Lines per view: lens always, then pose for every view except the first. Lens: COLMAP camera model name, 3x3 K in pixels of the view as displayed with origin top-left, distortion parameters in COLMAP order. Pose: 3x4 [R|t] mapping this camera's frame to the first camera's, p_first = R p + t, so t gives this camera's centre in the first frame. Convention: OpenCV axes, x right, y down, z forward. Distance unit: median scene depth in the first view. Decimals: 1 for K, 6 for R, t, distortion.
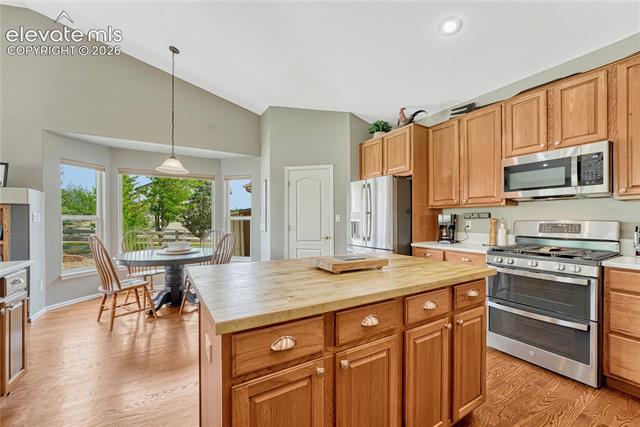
lens RADIAL K [[261.2, 0, 321.3], [0, 261.2, 219.0], [0, 0, 1]] dist [-0.006991, -0.000206]
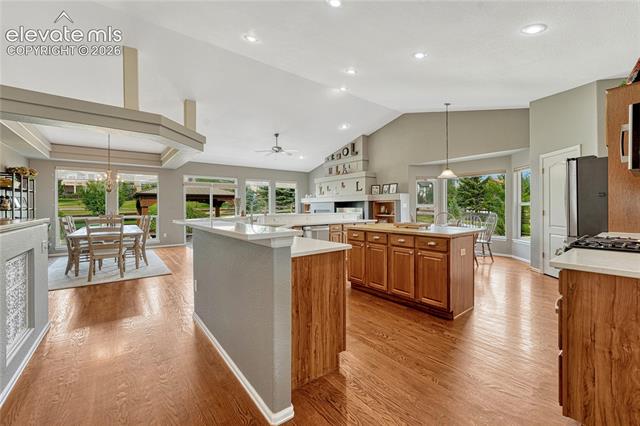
lens RADIAL K [[258.6, 0, 317.8], [0, 258.6, 215.7], [0, 0, 1]] dist [-0.010530, -0.000258]
pose [[0.109951, 0.032468, -0.993407, 1.118089], [0.010313, 0.999375, 0.033804, 0.002101], [0.993883, -0.013962, 0.109548, -0.022074]]
